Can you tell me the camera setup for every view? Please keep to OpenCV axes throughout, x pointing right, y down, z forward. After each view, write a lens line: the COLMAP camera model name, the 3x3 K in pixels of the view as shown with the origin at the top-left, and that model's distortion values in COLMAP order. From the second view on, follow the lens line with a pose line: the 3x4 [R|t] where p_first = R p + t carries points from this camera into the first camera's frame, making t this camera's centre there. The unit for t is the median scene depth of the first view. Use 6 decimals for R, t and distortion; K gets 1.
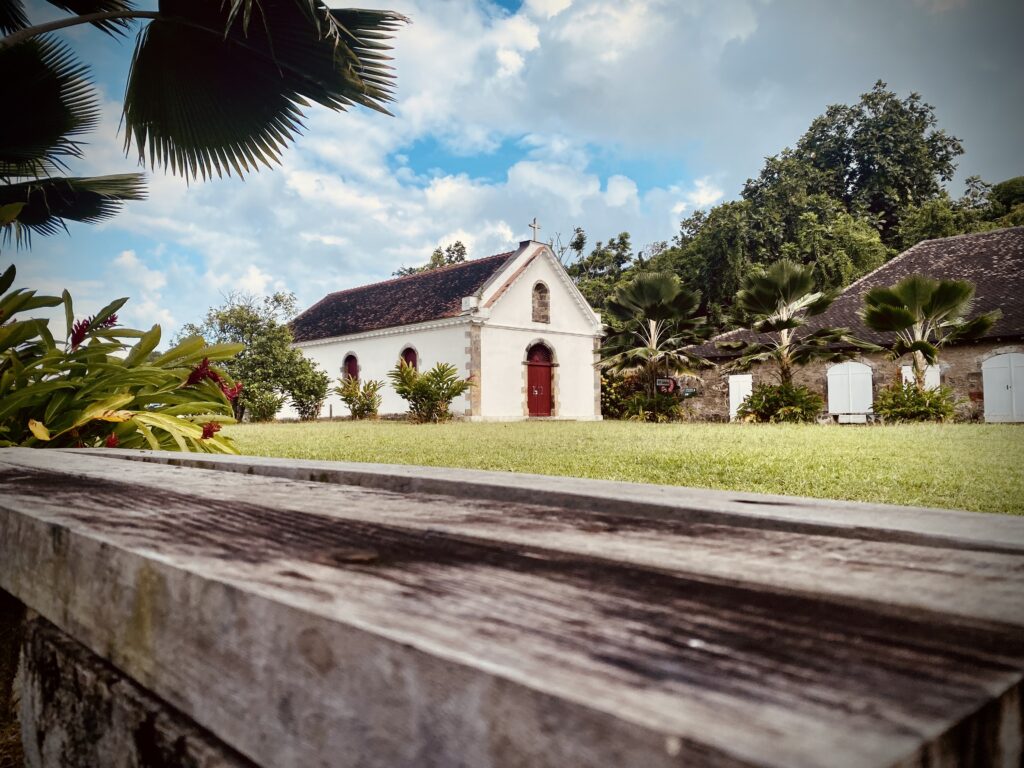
lens RADIAL K [[770.4, 0, 511.7], [0, 770.4, 385.8], [0, 0, 1]] dist [0.013676, 0.001866]
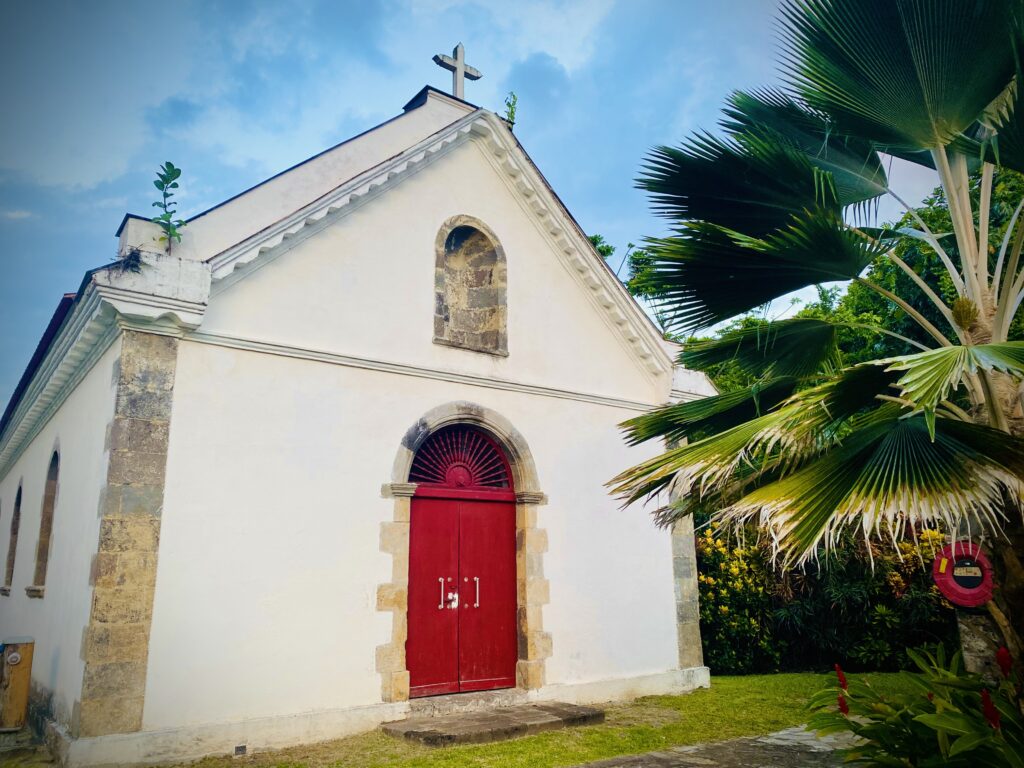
lens RADIAL K [[770.4, 0, 509.1], [0, 770.4, 381.1], [0, 0, 1]] dist [0.013676, 0.001866]
pose [[0.990323, -0.036523, -0.133888, 0.090991], [0.009974, 0.980985, -0.193829, -0.014334], [0.138421, 0.190617, 0.971856, 0.722949]]
